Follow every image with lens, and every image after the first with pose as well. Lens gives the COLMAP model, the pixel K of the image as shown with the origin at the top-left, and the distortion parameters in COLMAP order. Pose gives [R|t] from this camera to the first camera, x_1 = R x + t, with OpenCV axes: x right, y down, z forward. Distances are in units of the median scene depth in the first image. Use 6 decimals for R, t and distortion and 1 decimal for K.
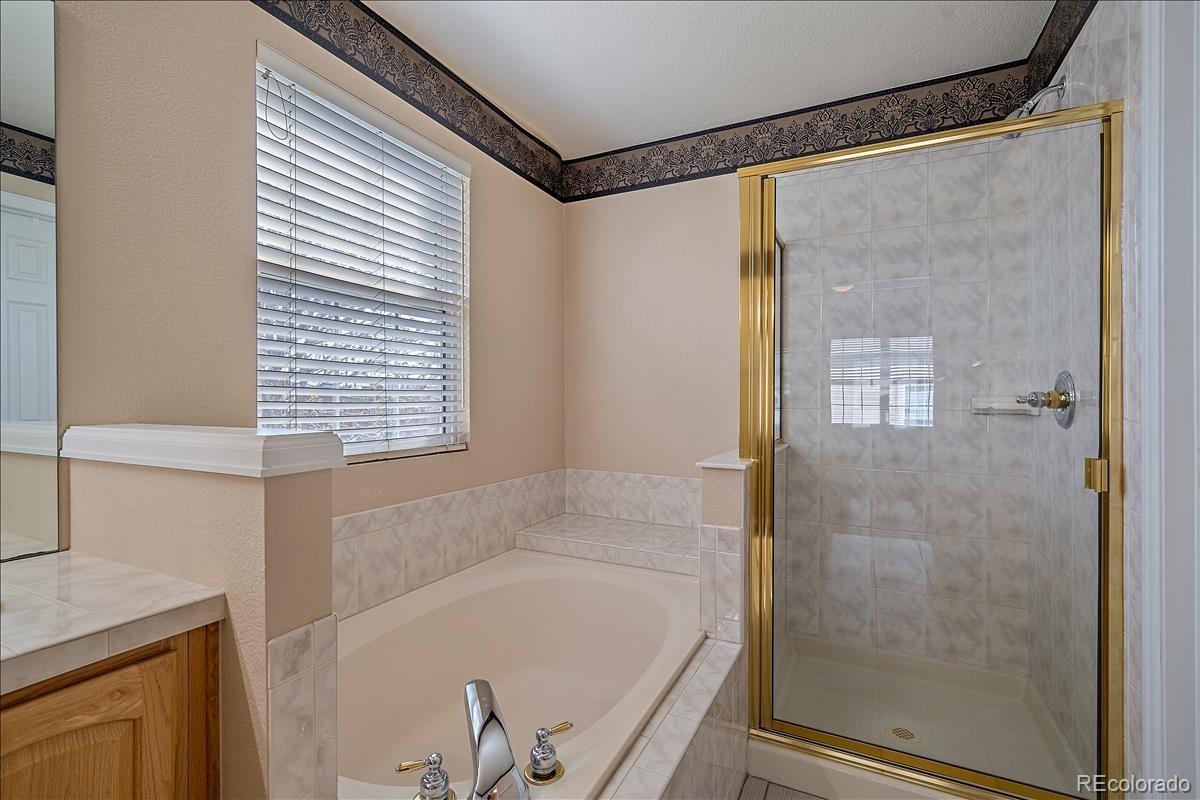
lens RADIAL K [[540.8, 0, 601.7], [0, 540.8, 401.0], [0, 0, 1]] dist [-0.000242, -0.000068]
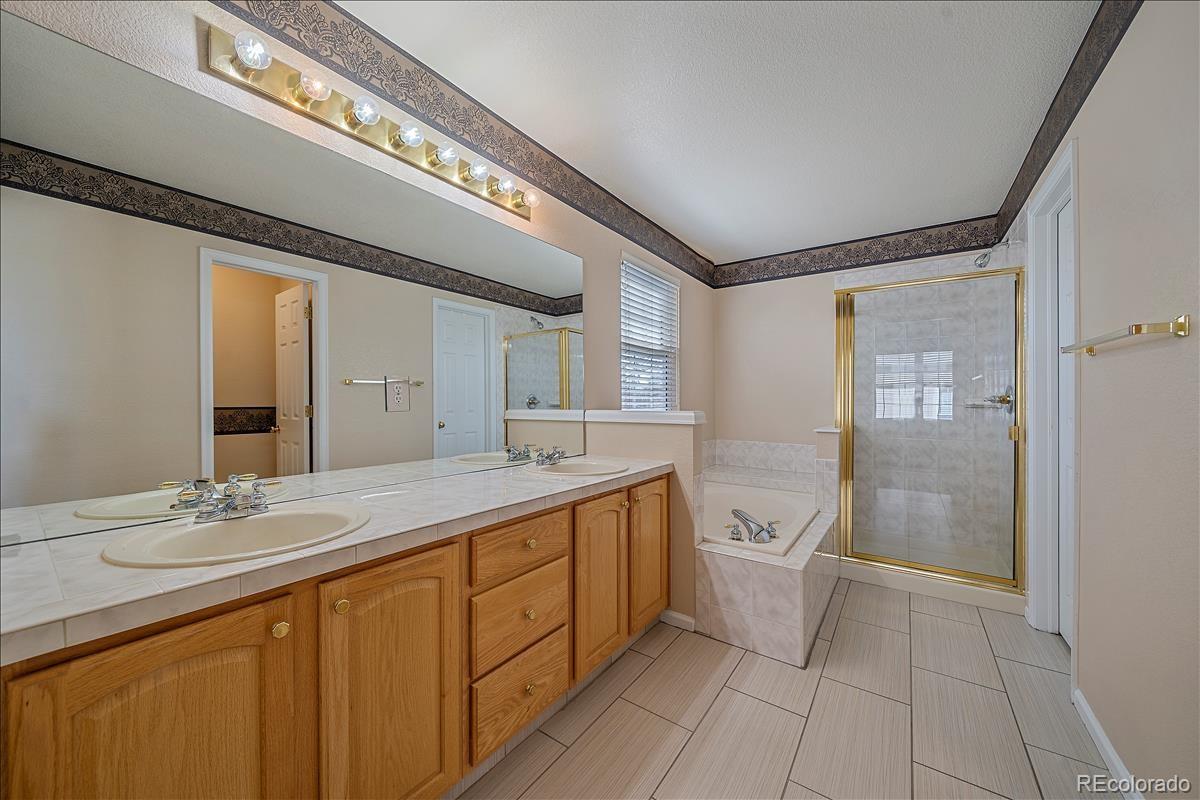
lens RADIAL K [[435.4, 0, 598.1], [0, 435.4, 402.4], [0, 0, 1]] dist [-0.005809, -0.000014]
pose [[0.987180, -0.001640, -0.159604, -0.289698], [0.001887, 0.999997, 0.001397, 0.002399], [0.159601, -0.001681, 0.987180, -0.612362]]
